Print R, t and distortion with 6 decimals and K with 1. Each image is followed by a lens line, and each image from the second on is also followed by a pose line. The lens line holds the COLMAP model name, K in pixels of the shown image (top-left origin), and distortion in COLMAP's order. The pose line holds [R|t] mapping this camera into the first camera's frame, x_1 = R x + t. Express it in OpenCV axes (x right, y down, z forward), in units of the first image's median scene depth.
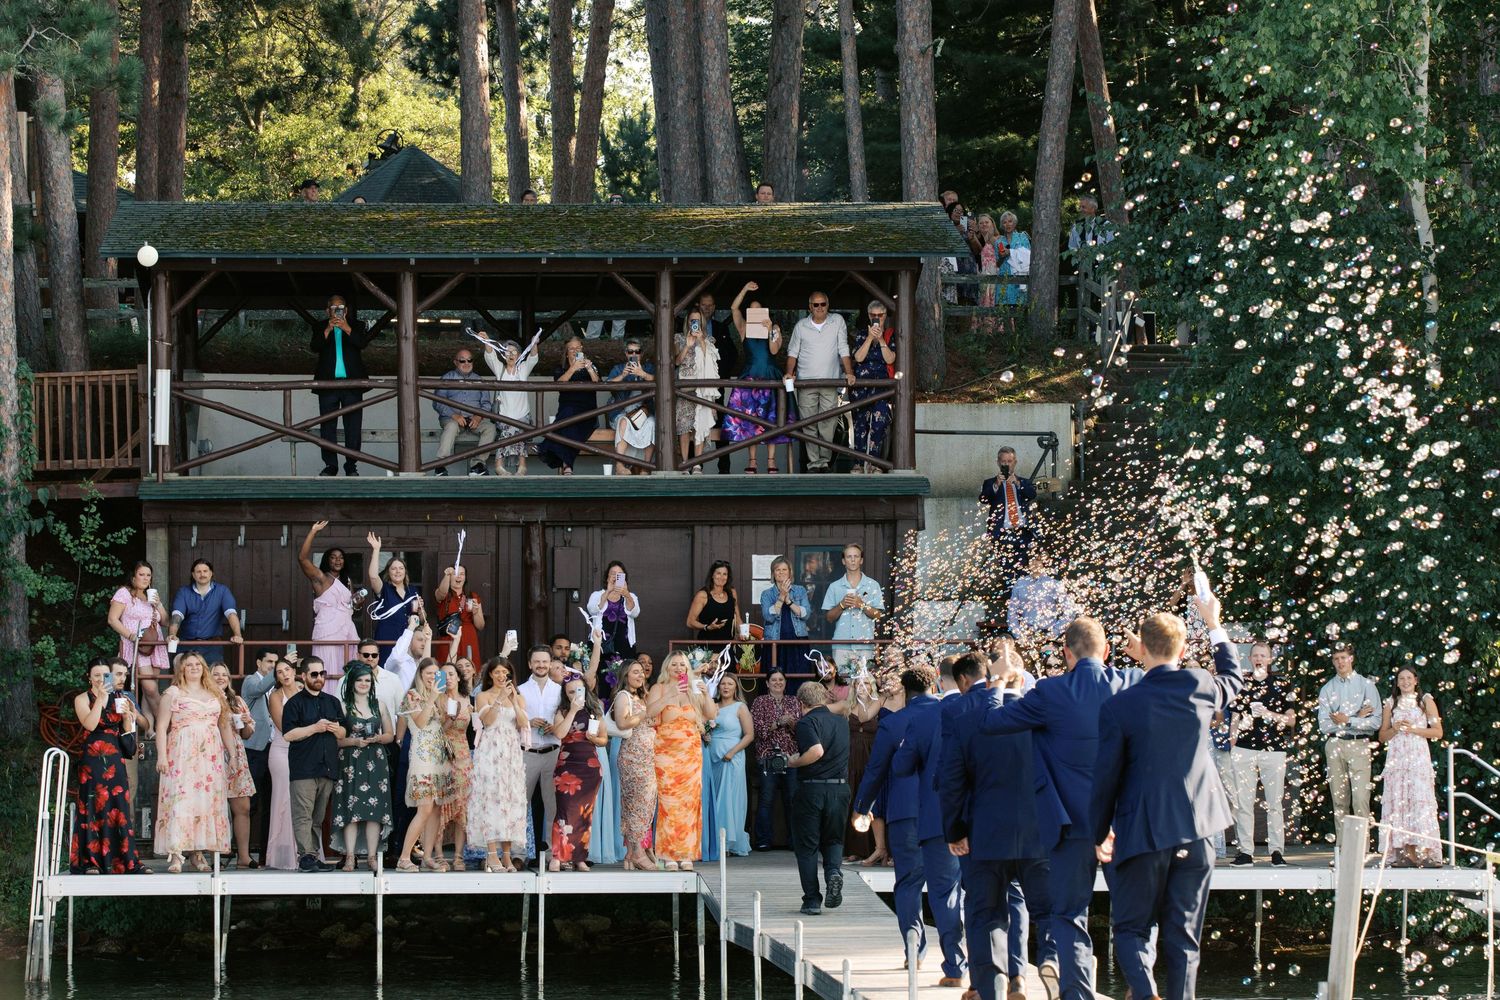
lens RADIAL K [[4681.4, 0, 750.0], [0, 4681.4, 500.0], [0, 0, 1]] dist [-0.054323, 0.443602]
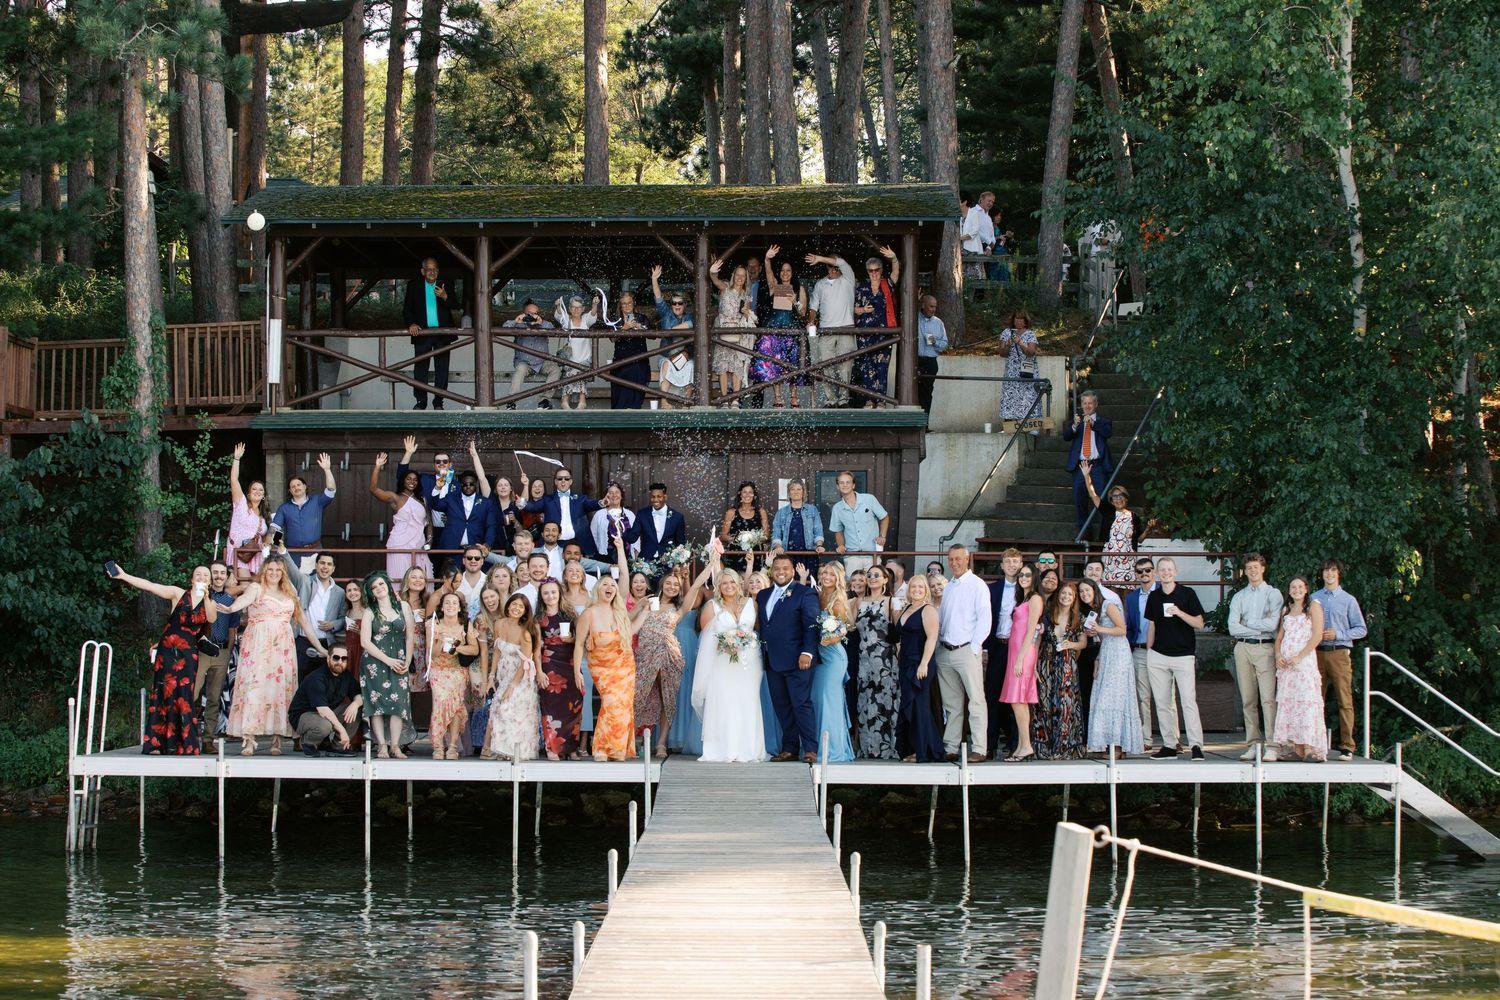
lens RADIAL K [[2957.5, 0, 750.0], [0, 2957.5, 500.0], [0, 0, 1]] dist [-0.316272, 0.263692]
pose [[0.997221, 0.004117, -0.074382, 0.048590], [-0.003436, 0.999951, 0.009284, 0.010318], [0.074417, -0.009003, 0.997187, 0.266267]]
